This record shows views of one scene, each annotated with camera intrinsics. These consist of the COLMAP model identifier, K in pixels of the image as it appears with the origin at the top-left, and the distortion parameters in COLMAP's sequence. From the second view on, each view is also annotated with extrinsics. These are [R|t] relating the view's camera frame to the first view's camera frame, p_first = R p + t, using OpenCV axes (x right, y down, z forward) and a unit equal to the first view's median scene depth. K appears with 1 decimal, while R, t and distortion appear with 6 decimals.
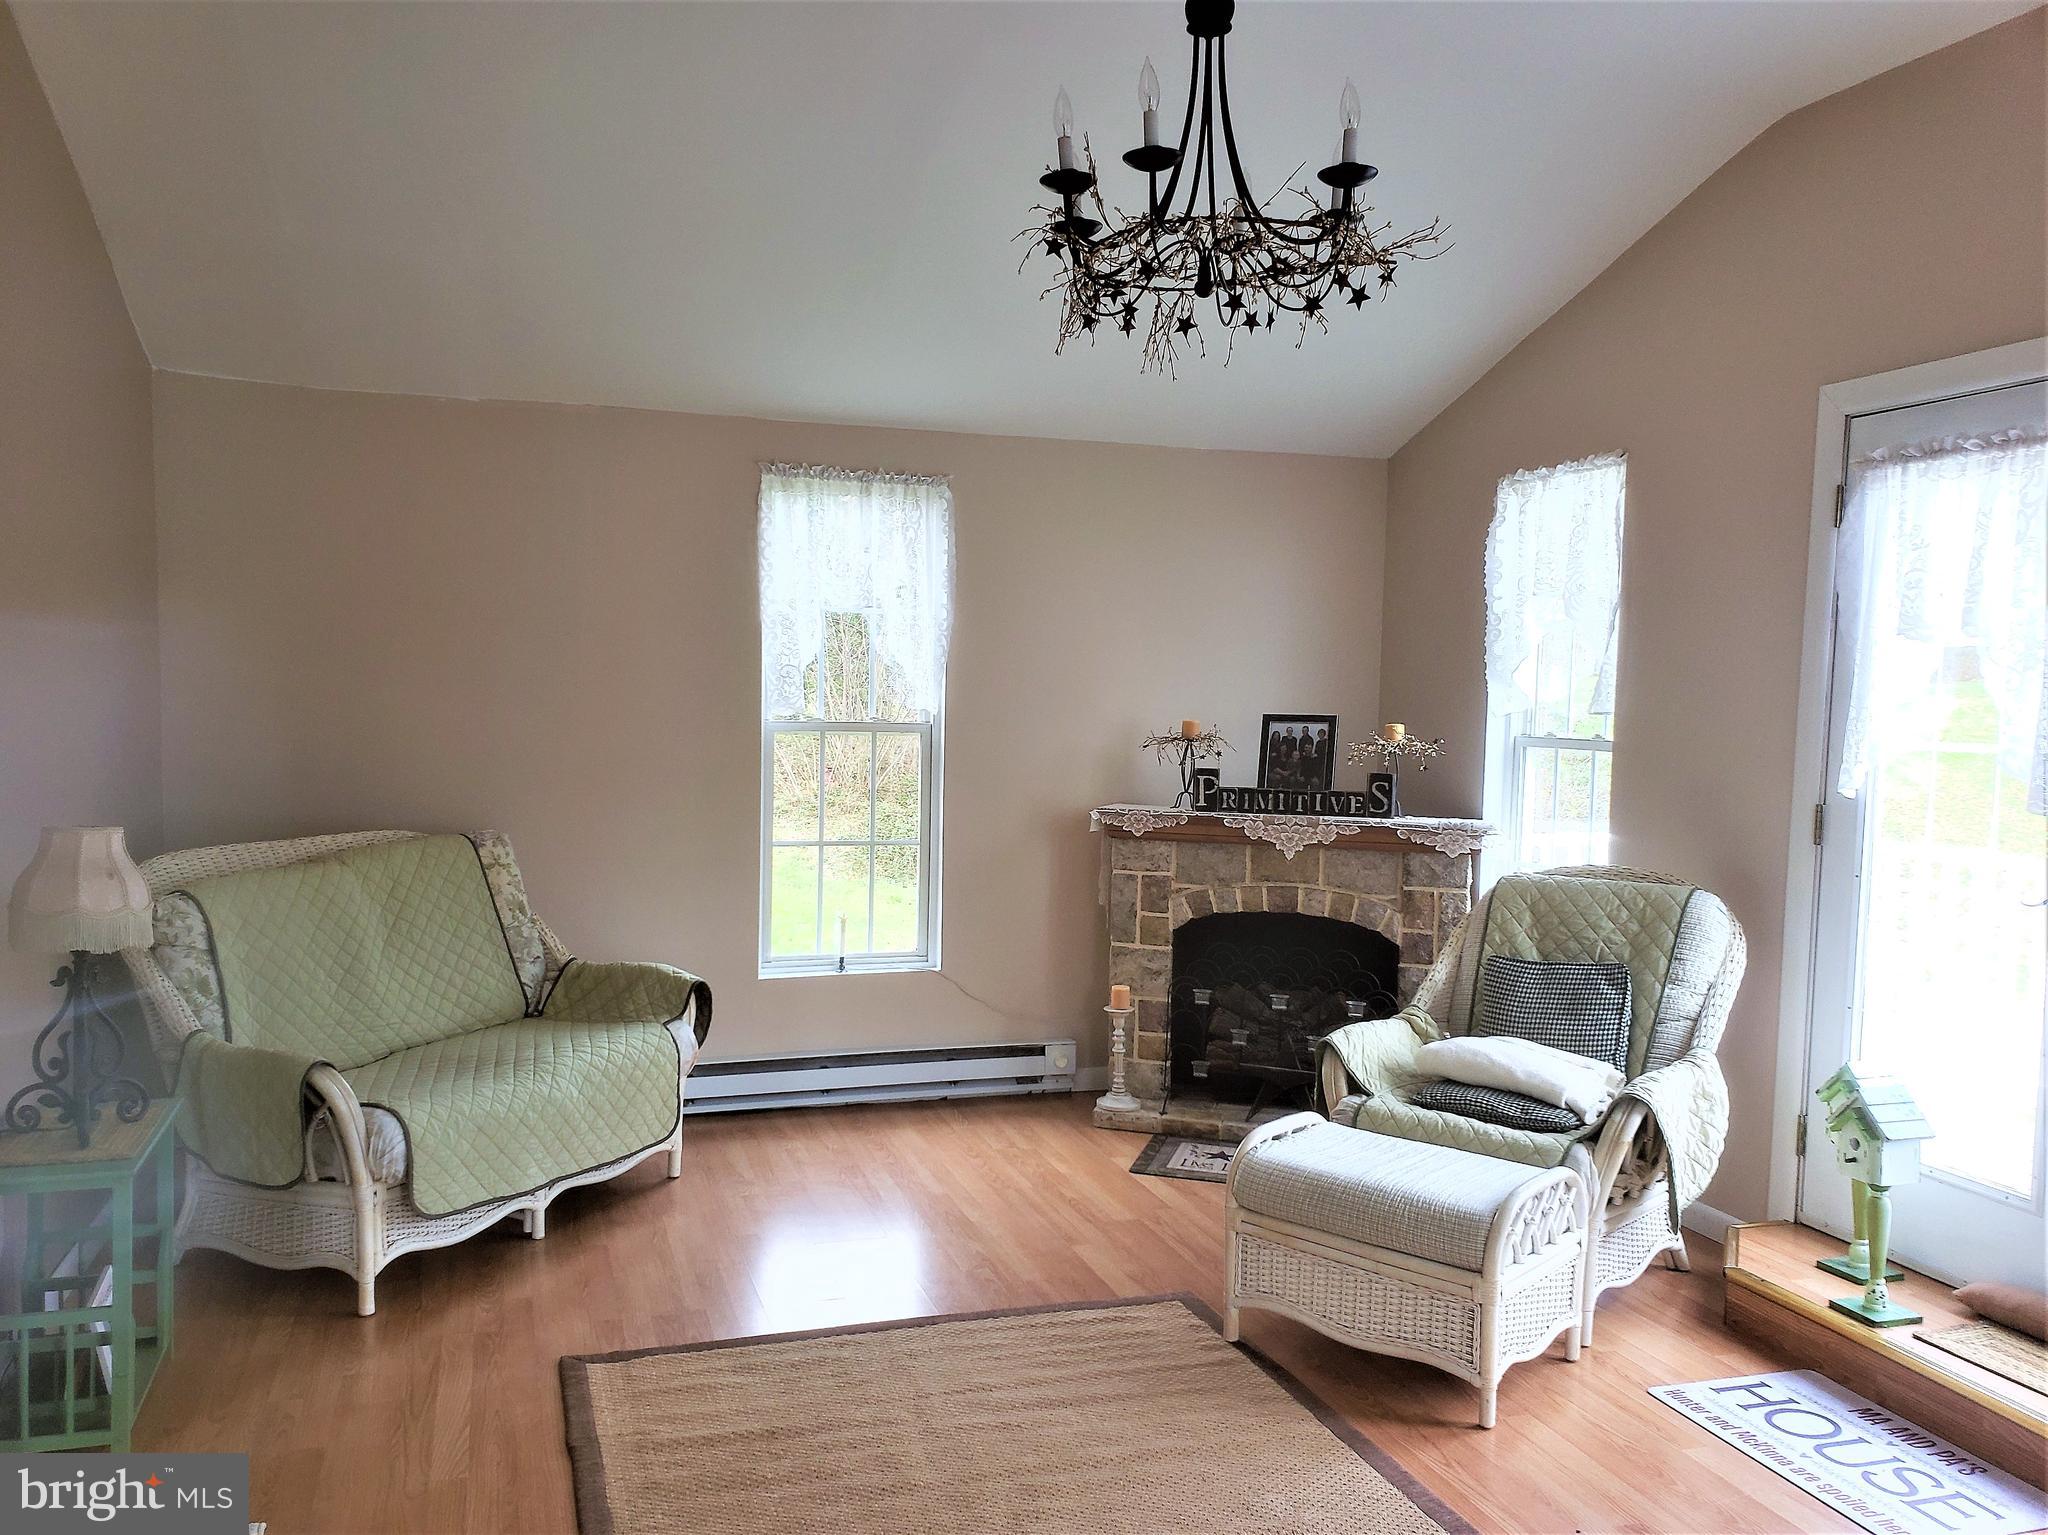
lens RADIAL K [[1577.1, 0, 989.3], [0, 1577.1, 806.0], [0, 0, 1]] dist [0.048412, -0.049858]
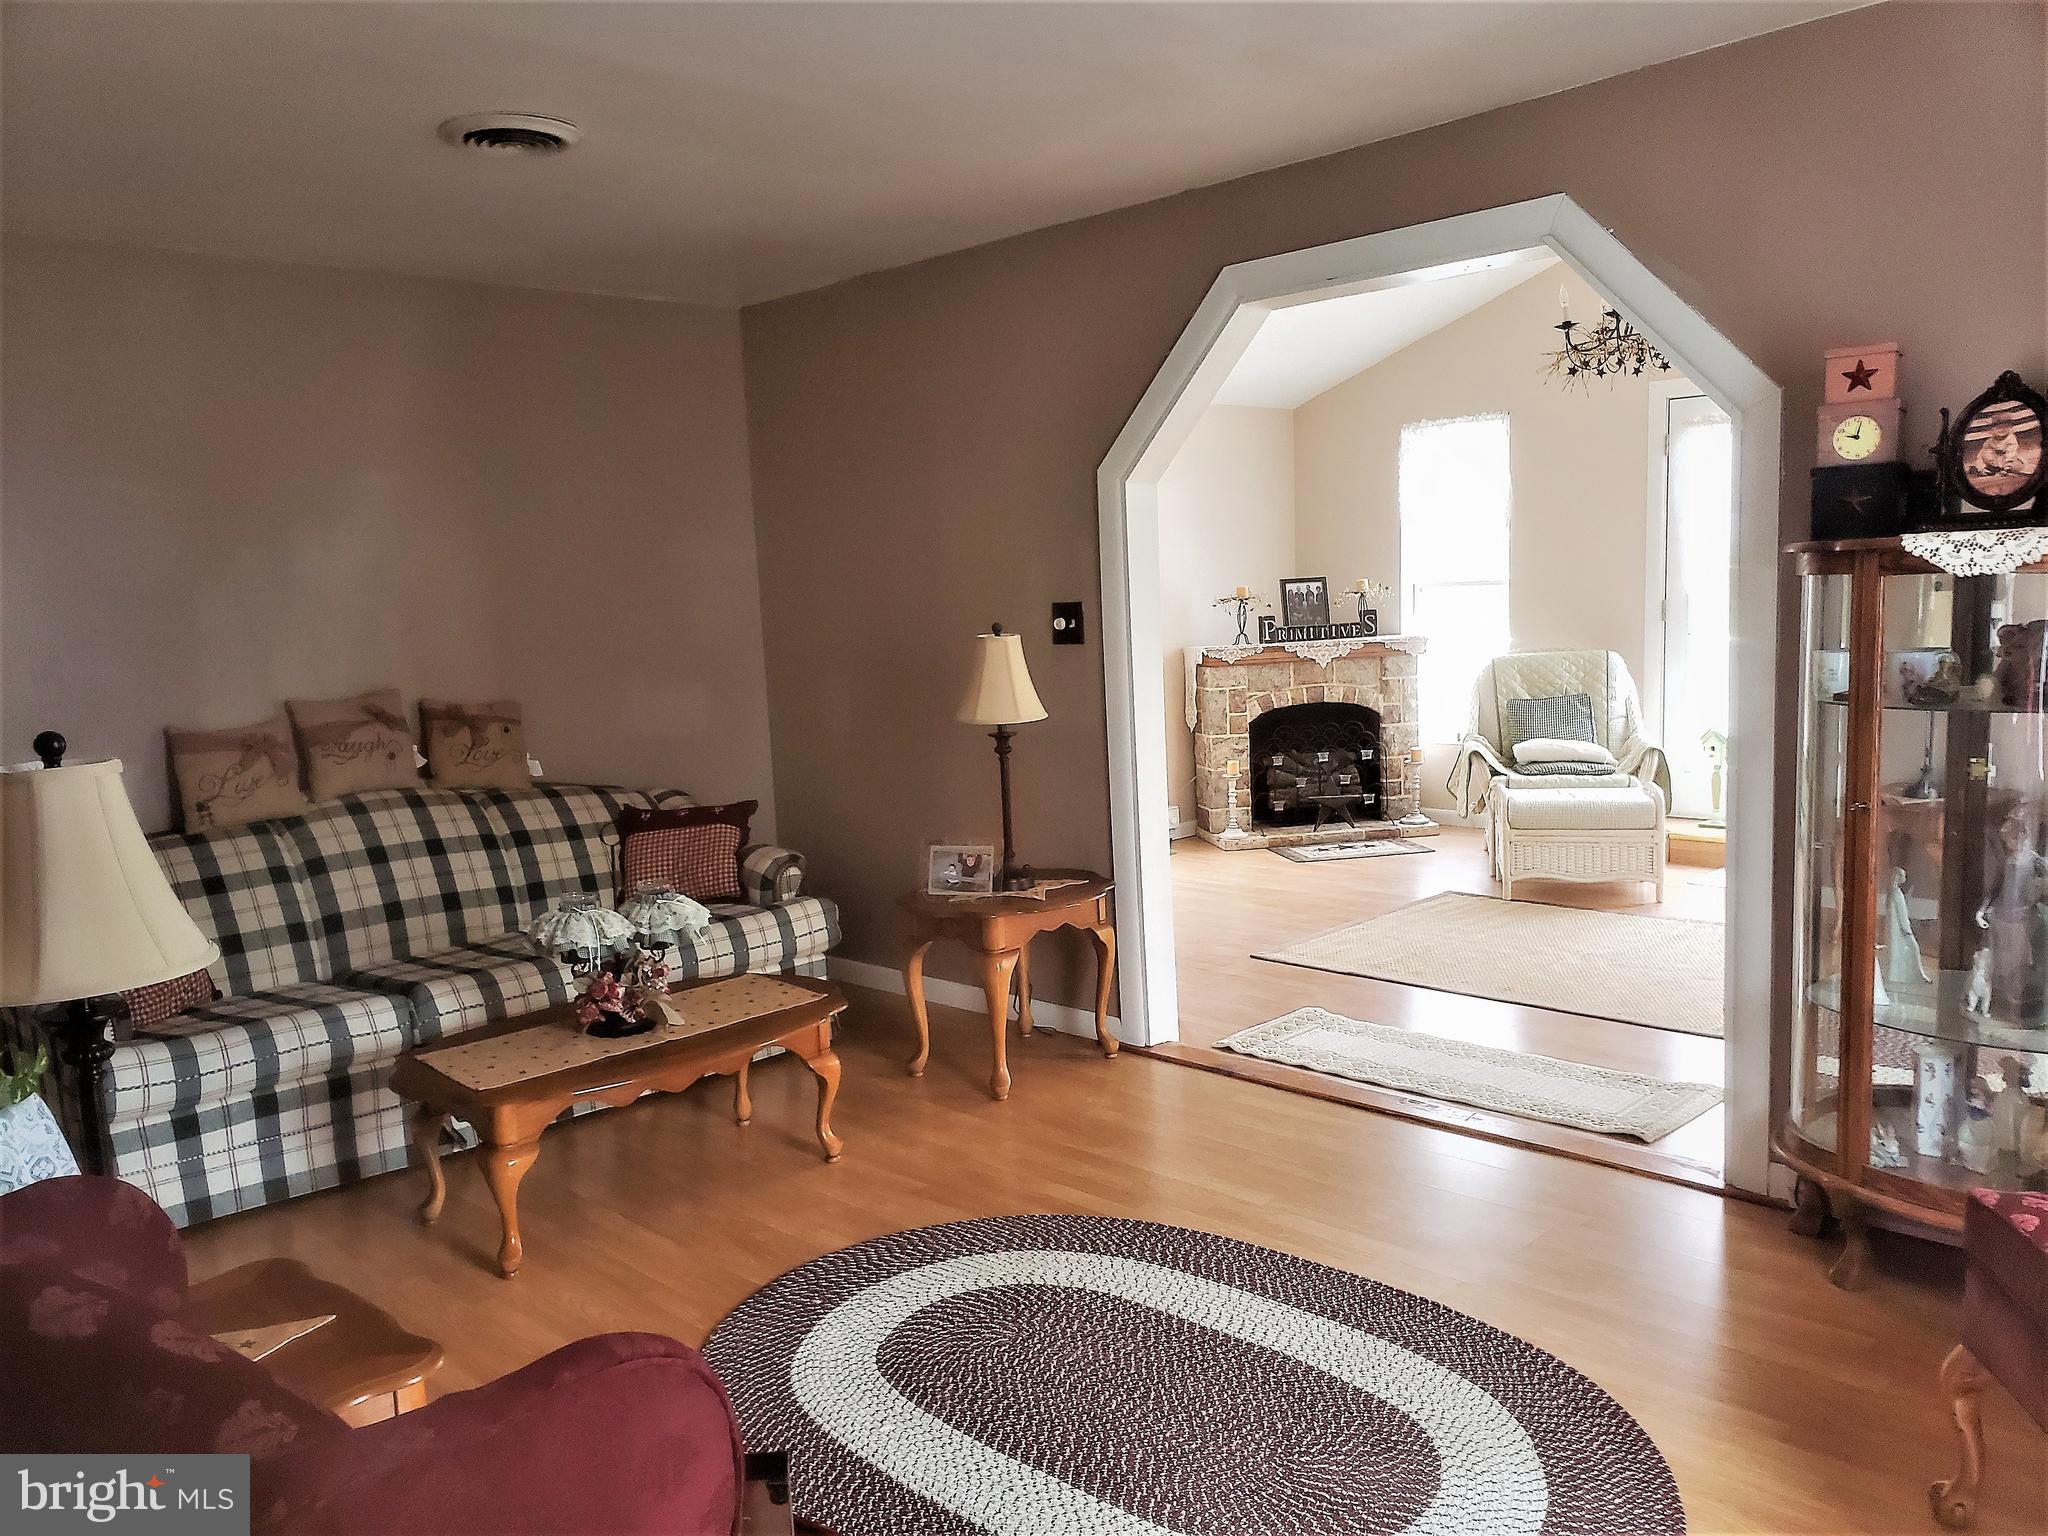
lens RADIAL K [[1577.1, 0, 989.3], [0, 1577.1, 806.5], [0, 0, 1]] dist [0.048412, -0.049858]
pose [[0.888833, -0.127699, 0.440079, -0.834721], [0.097793, 0.991121, 0.090083, -0.004757], [-0.447675, -0.037032, 0.893429, -0.286805]]
